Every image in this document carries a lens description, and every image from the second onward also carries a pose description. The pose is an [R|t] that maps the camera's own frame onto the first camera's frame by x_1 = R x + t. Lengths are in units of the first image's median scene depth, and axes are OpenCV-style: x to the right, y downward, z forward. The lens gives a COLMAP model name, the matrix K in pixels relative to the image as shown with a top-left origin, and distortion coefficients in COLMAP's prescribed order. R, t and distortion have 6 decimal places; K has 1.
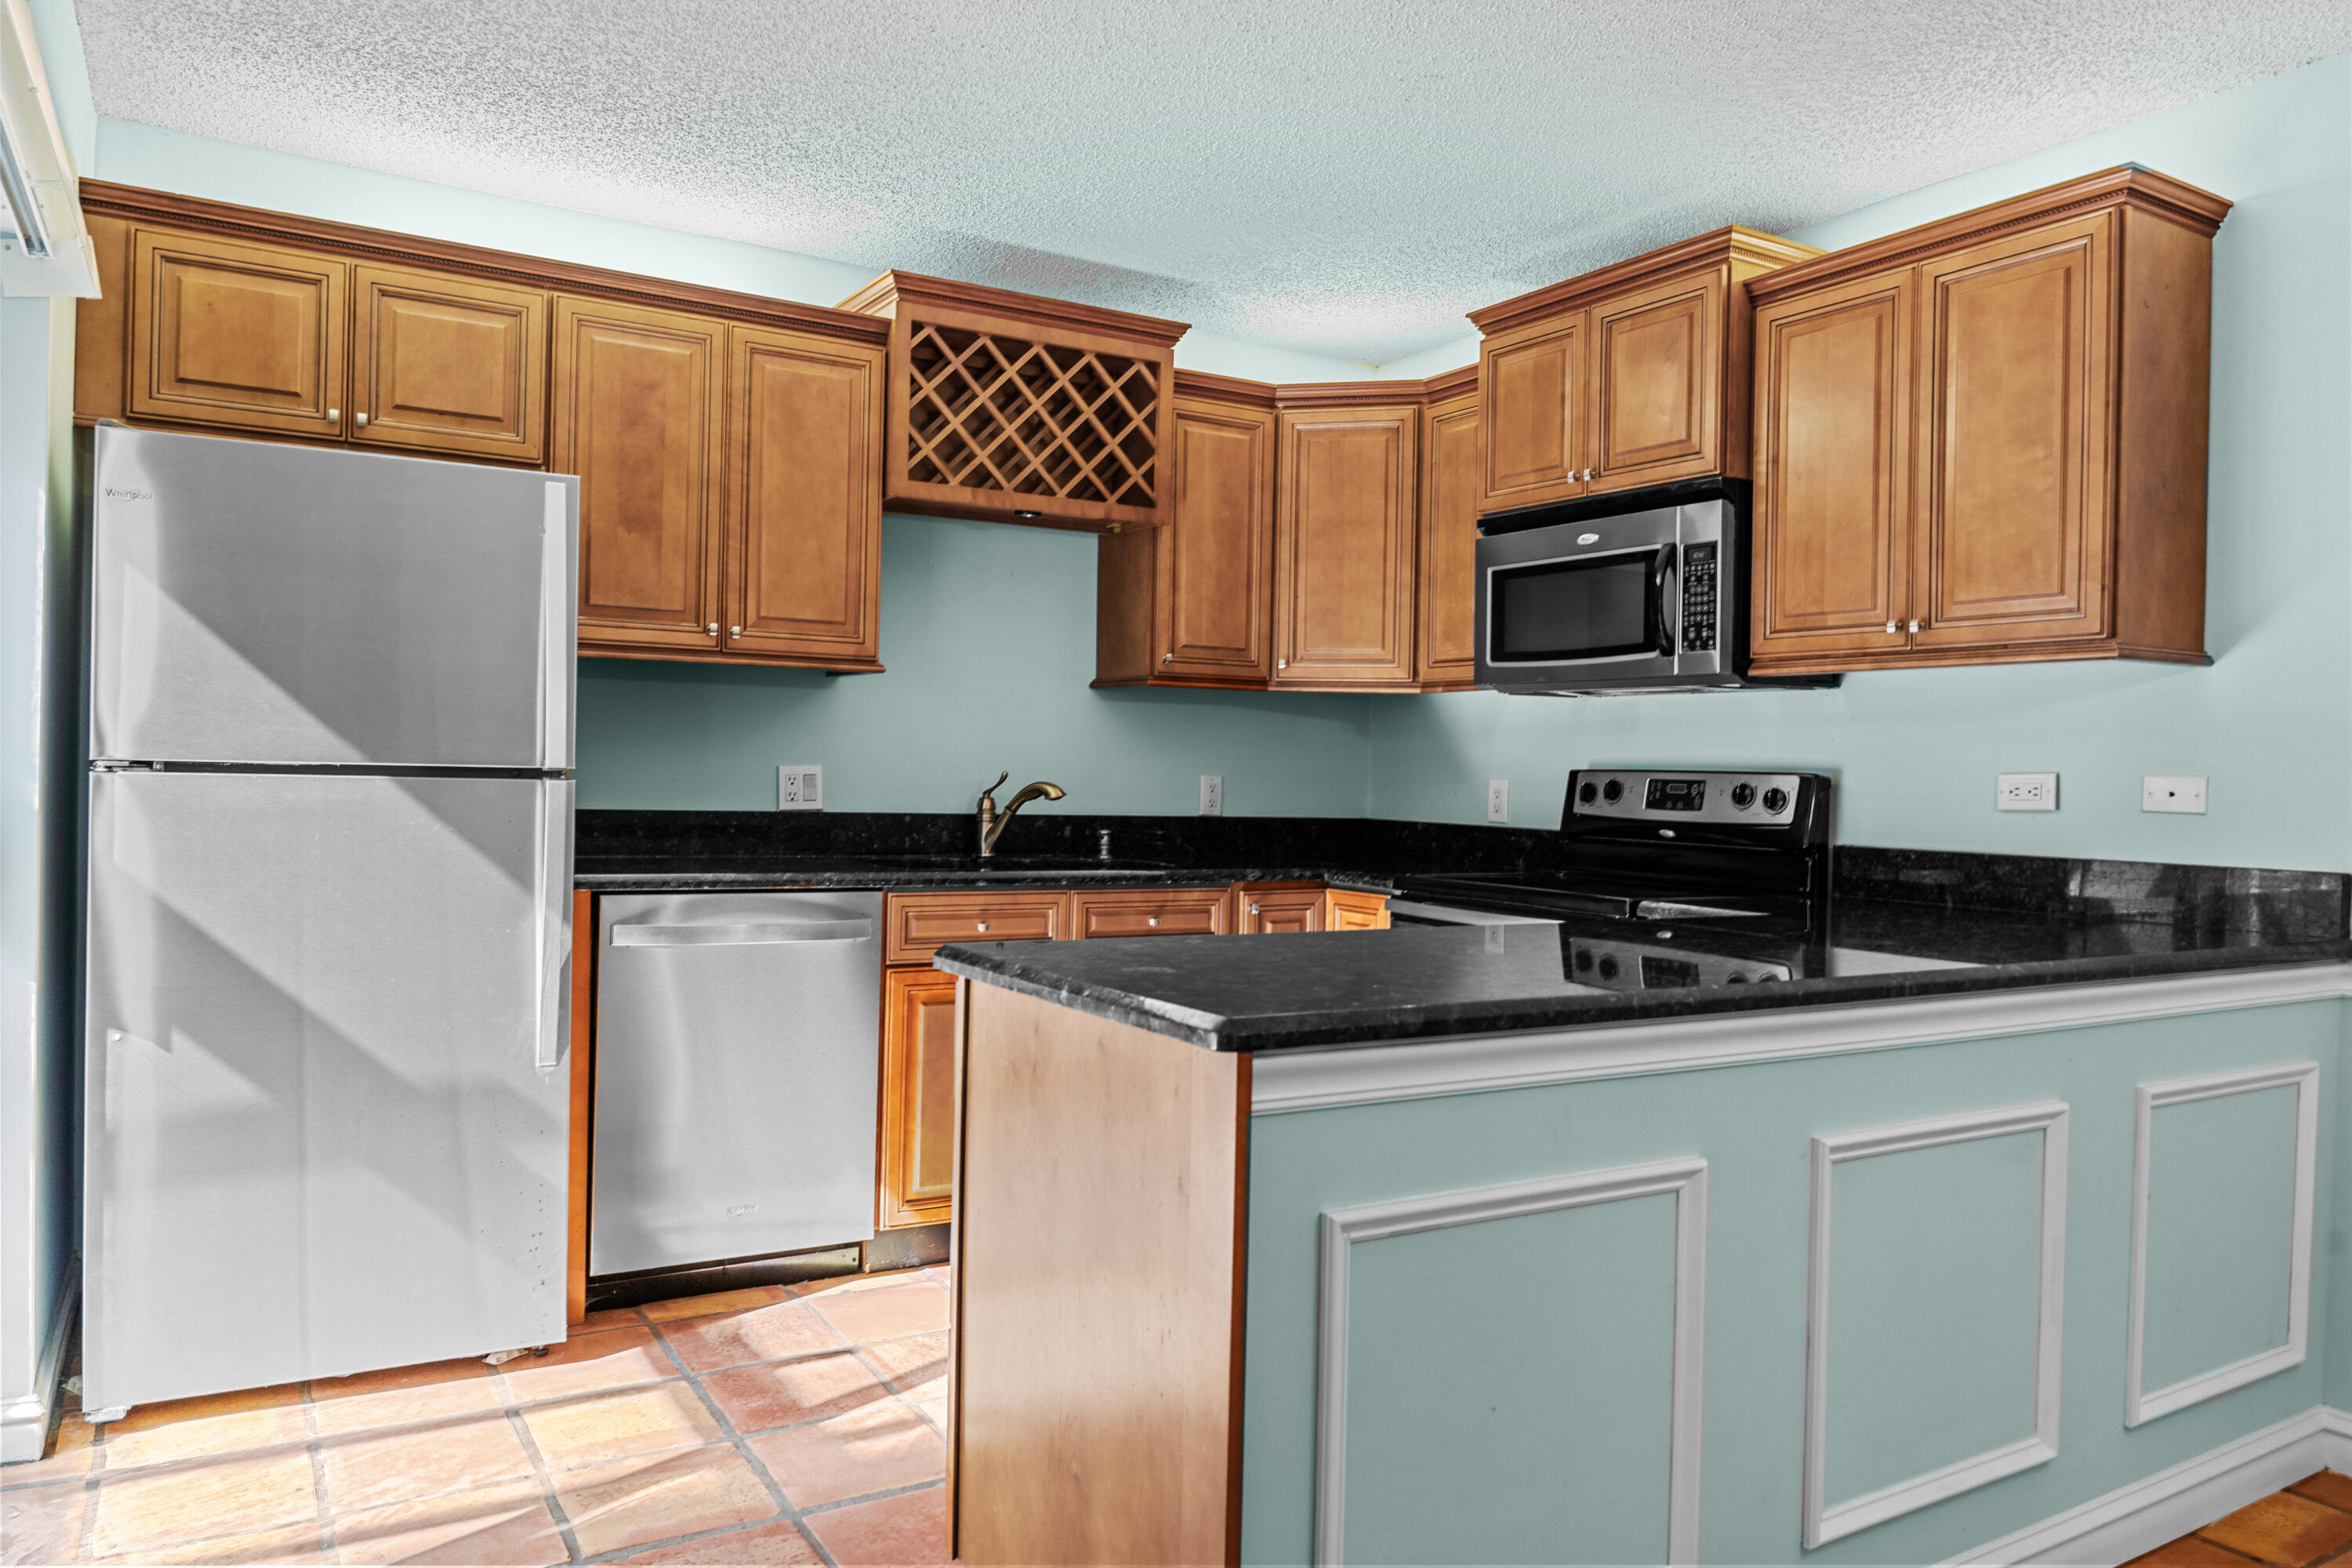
lens RADIAL K [[1574.2, 0, 1169.6], [0, 1574.2, 792.9], [0, 0, 1]] dist [-0.008990, -0.006079]
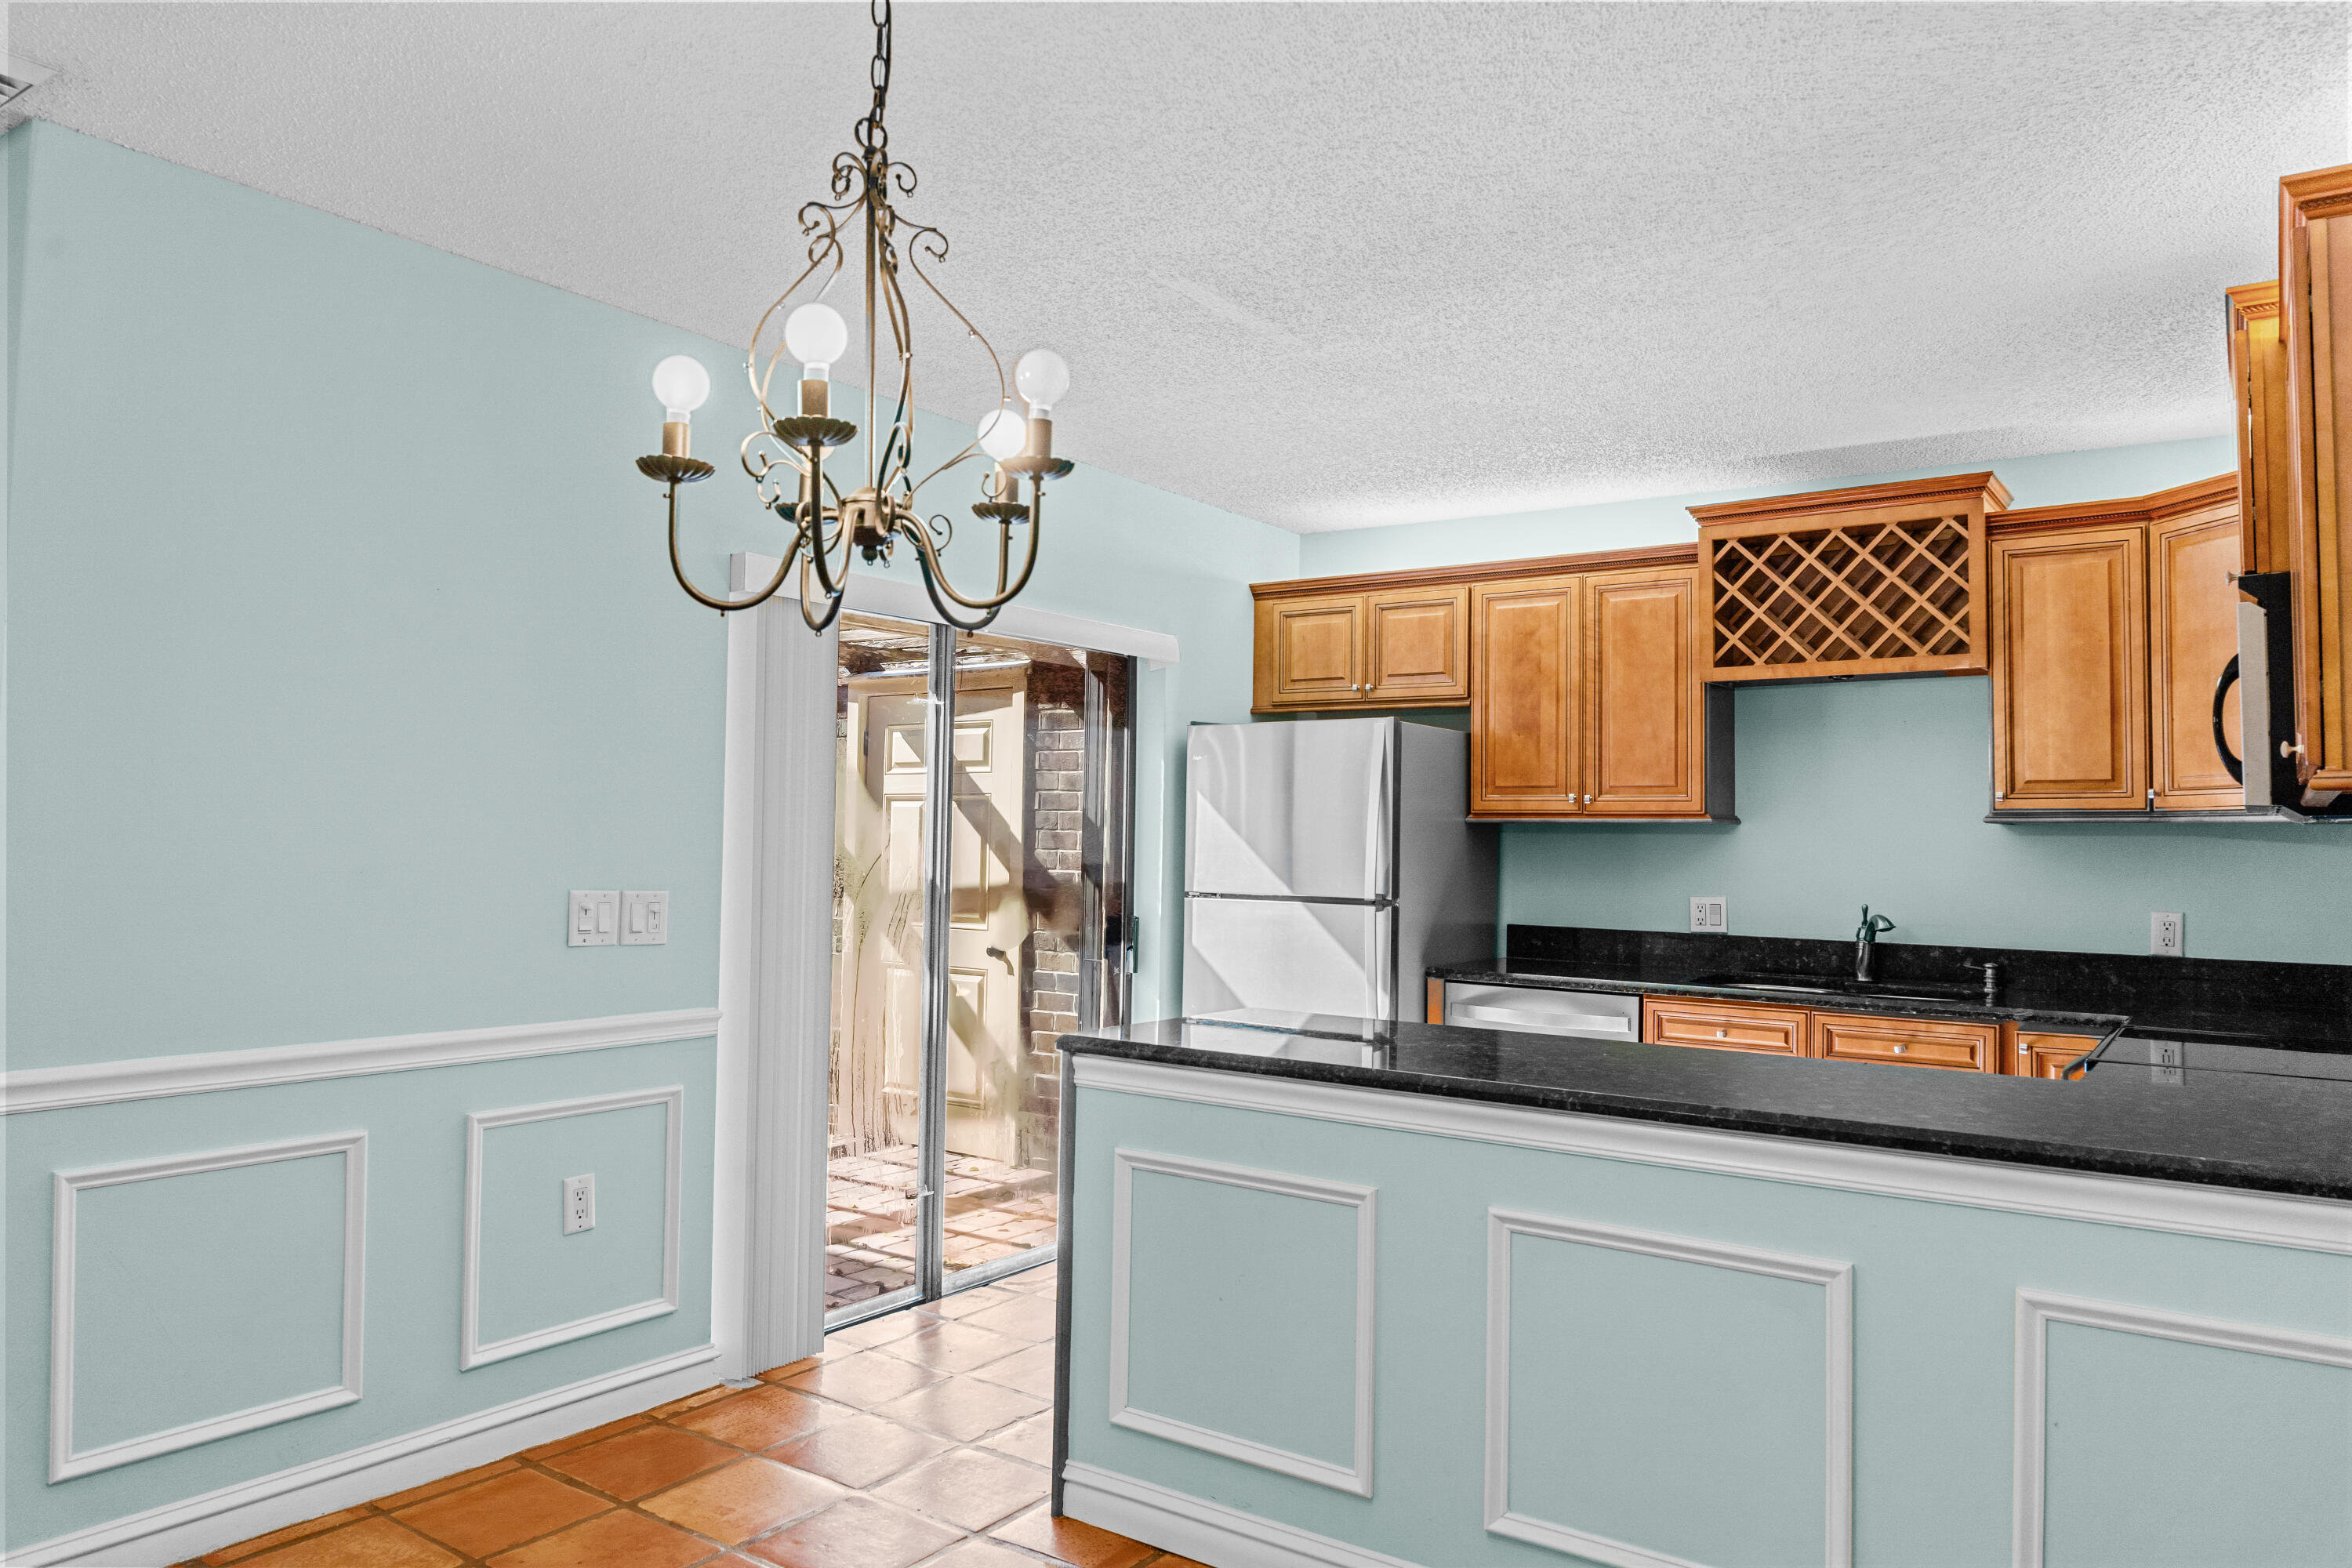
lens RADIAL K [[1574.2, 0, 1166.4], [0, 1574.2, 775.3], [0, 0, 1]] dist [-0.008990, -0.006079]
pose [[0.405131, -0.056172, -0.912531, 0.779170], [-0.017626, 0.997445, -0.069224, -0.020982], [0.914089, 0.044129, 0.403106, 0.110711]]
